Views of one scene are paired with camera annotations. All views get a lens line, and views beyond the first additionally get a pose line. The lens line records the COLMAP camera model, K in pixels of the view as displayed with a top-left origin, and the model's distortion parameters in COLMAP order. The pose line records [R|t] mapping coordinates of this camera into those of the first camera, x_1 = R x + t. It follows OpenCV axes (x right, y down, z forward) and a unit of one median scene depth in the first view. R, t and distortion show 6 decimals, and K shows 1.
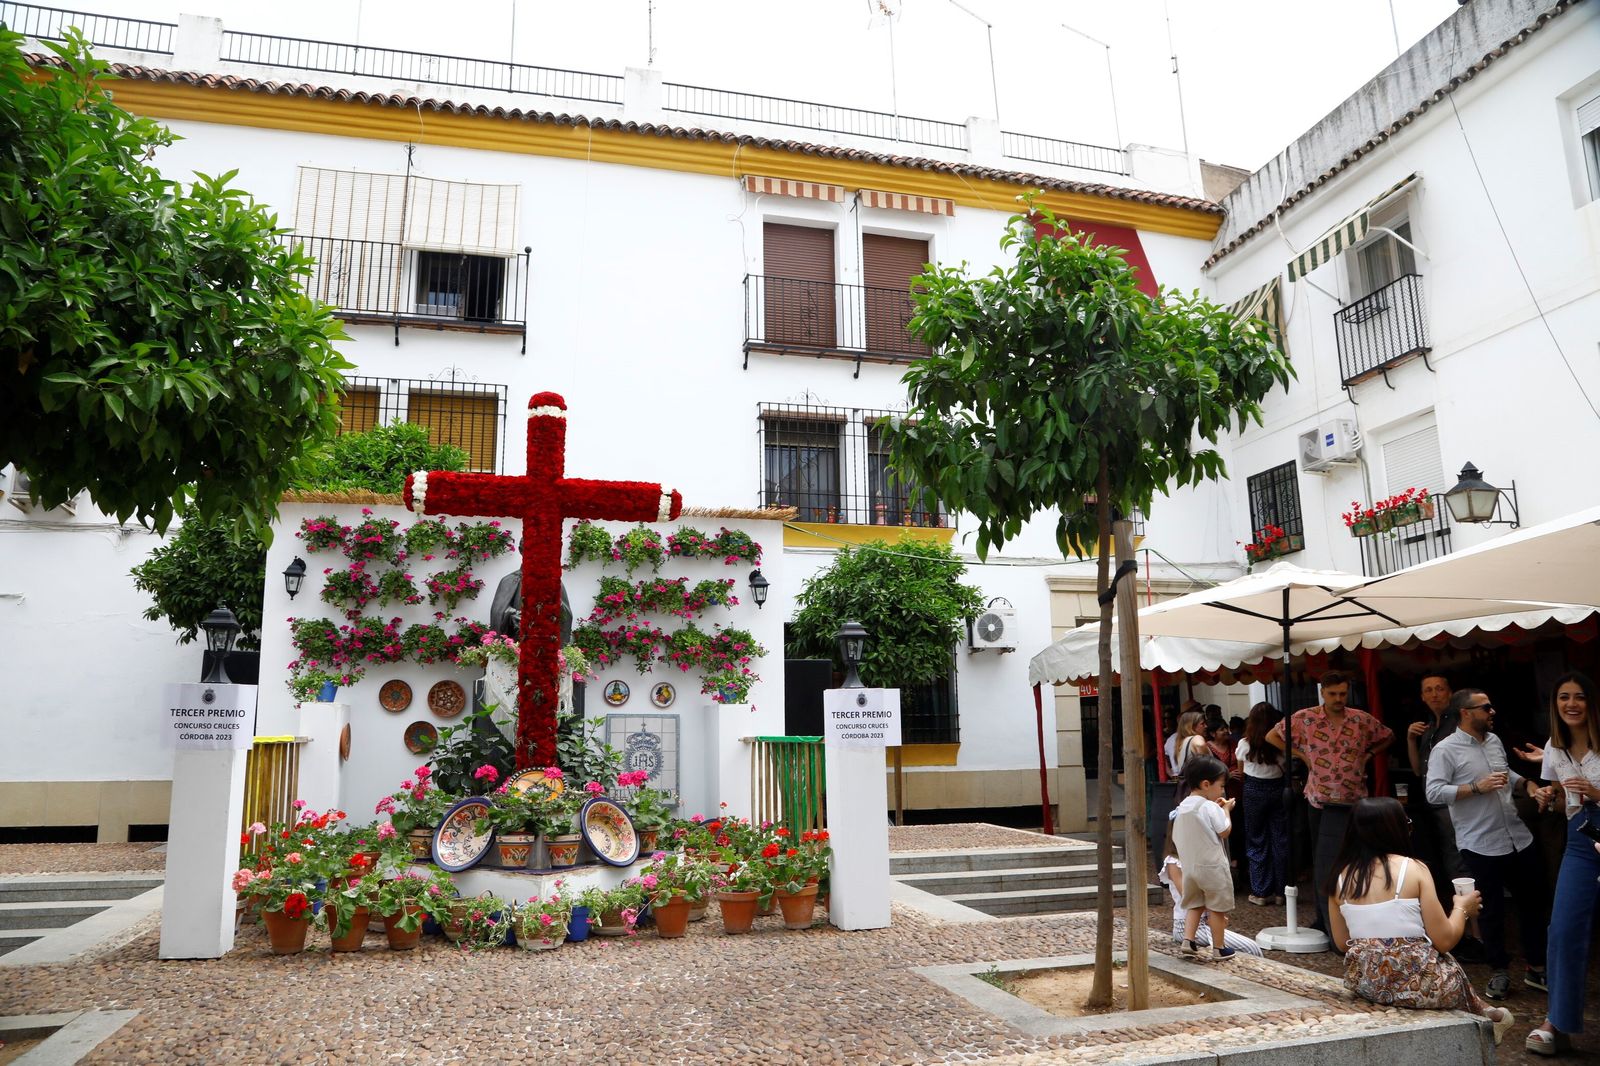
lens RADIAL K [[1112.8, 0, 789.7], [0, 1112.8, 542.4], [0, 0, 1]] dist [-0.117333, 0.067455]
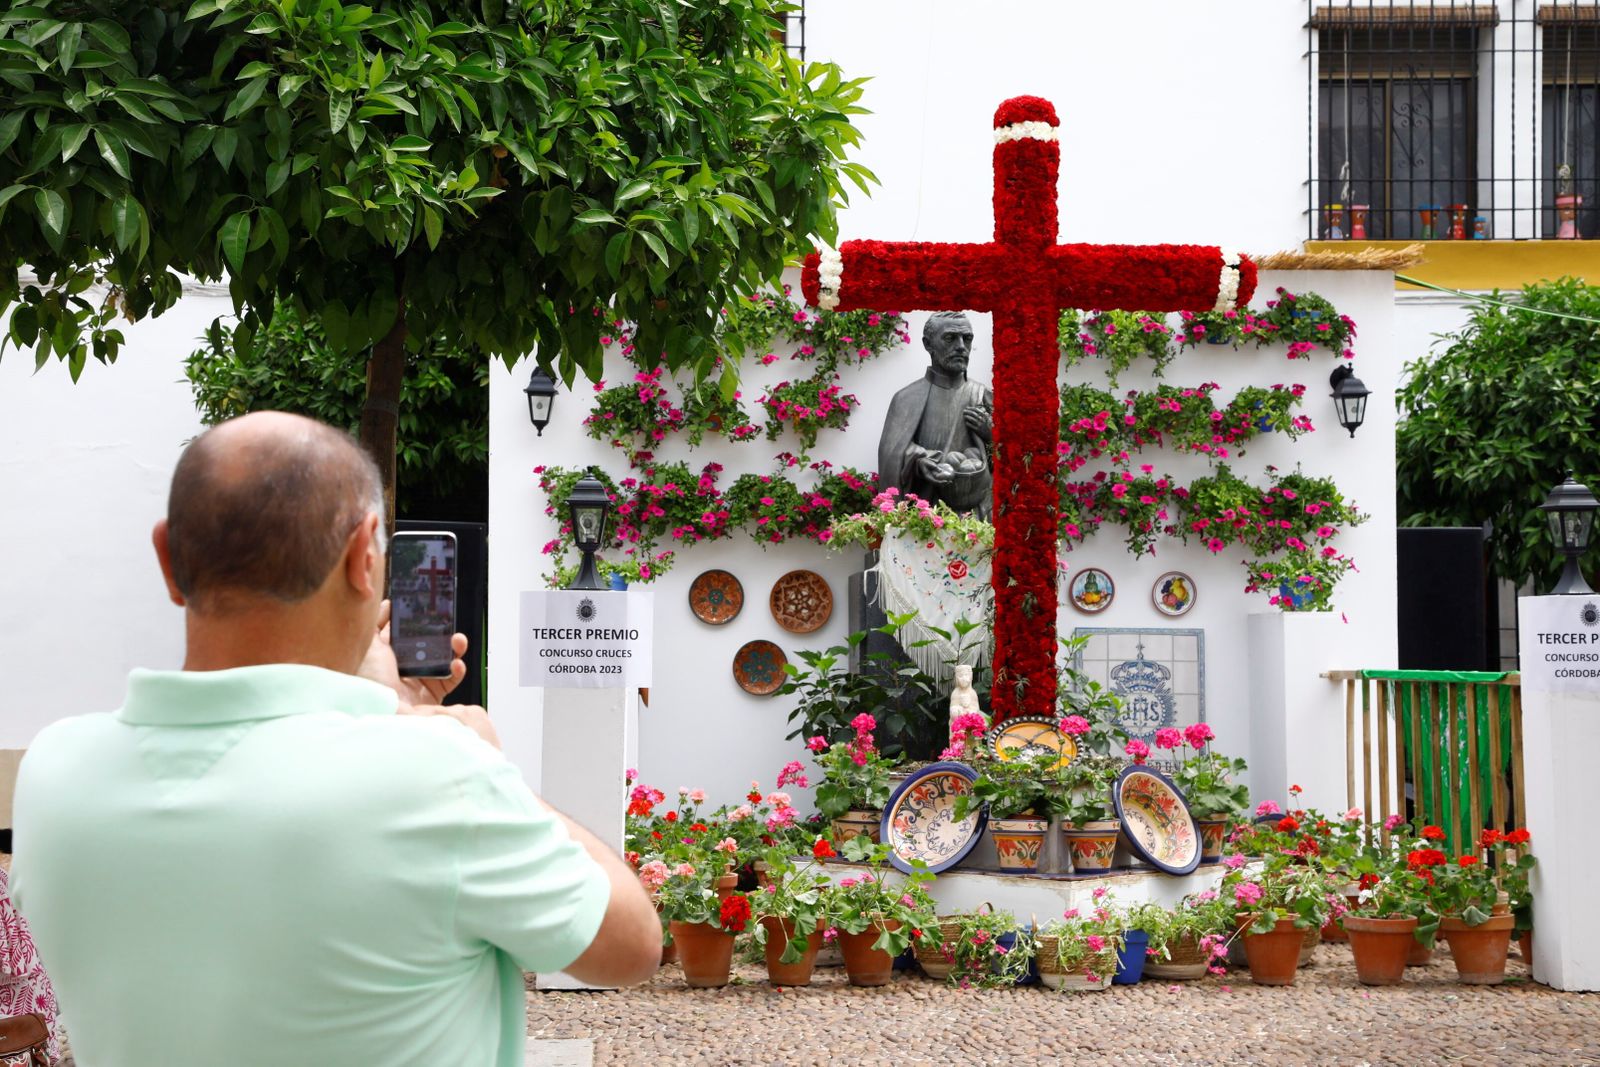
lens RADIAL K [[2522.7, 0, 800.0], [0, 2522.7, 533.5], [0, 0, 1]] dist [0.237218, -0.027326]
pose [[0.982617, 0.001192, -0.185639, -0.061630], [0.021327, 0.992634, 0.119263, -0.049729], [0.184413, -0.121149, 0.975354, -0.281118]]
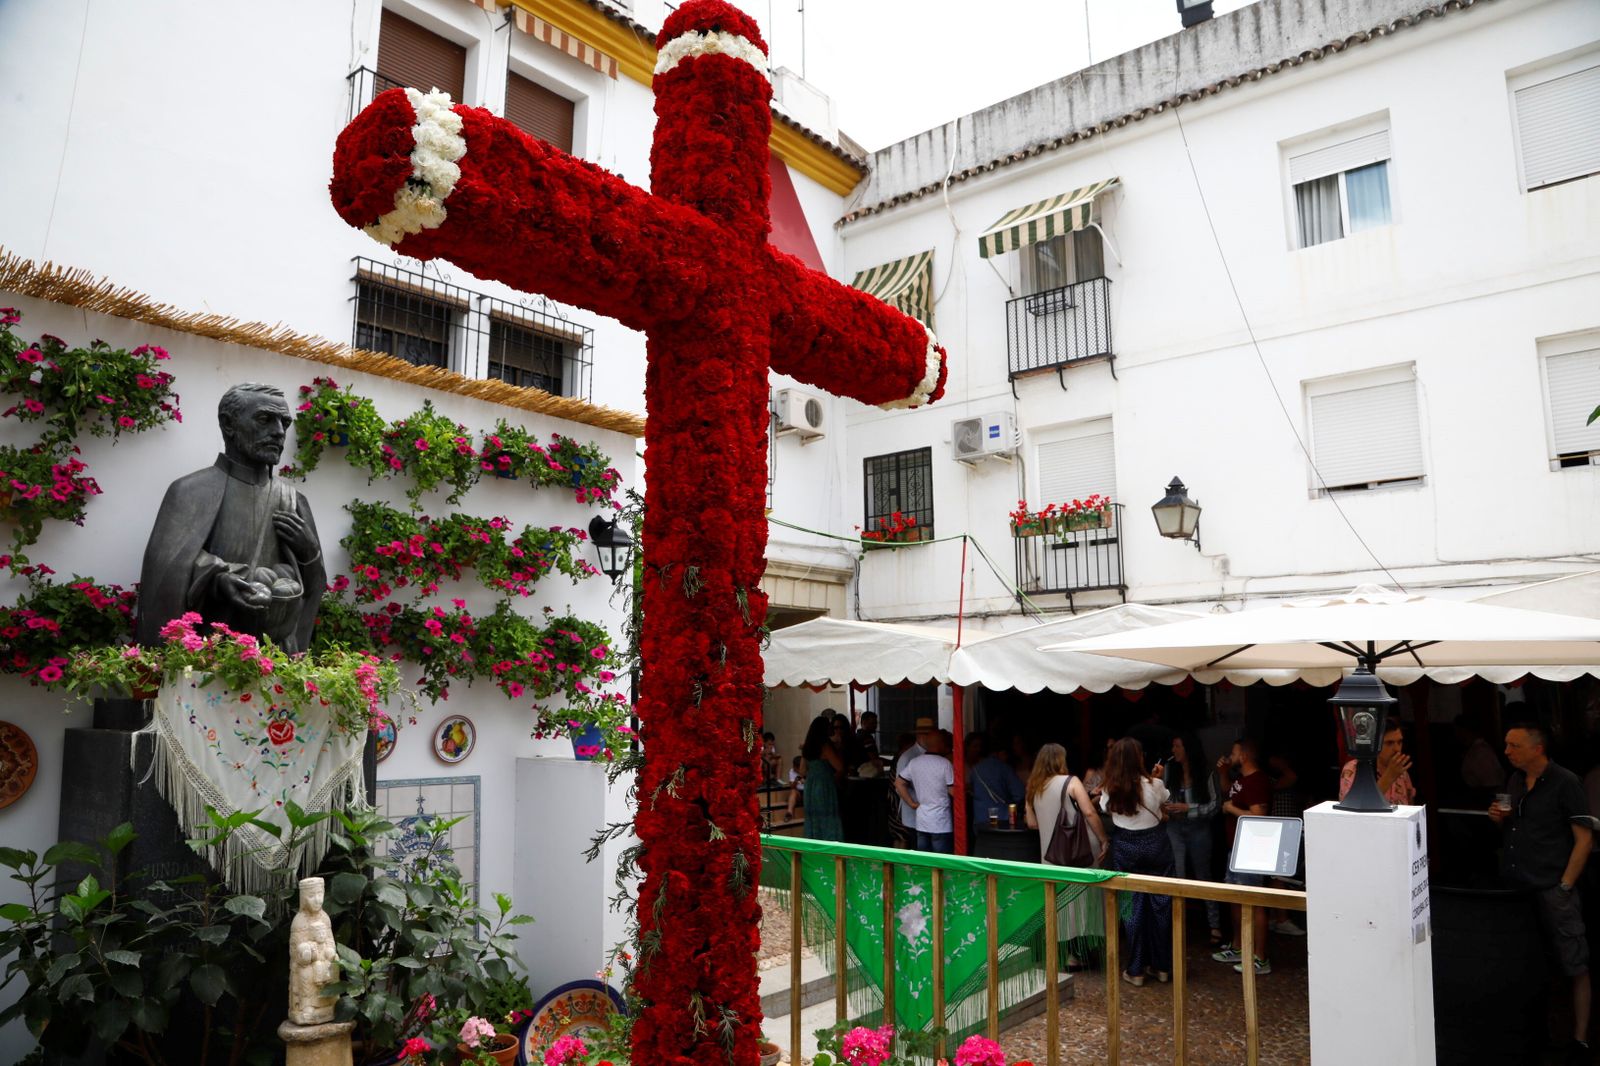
lens RADIAL K [[1094.2, 0, 804.8], [0, 1094.2, 540.4], [0, 0, 1]] dist [-0.125195, 0.069806]
pose [[0.808809, 0.089514, 0.581219, -0.281057], [-0.111022, 0.993817, 0.001436, 0.025981], [-0.577496, -0.065689, 0.813746, 0.499378]]
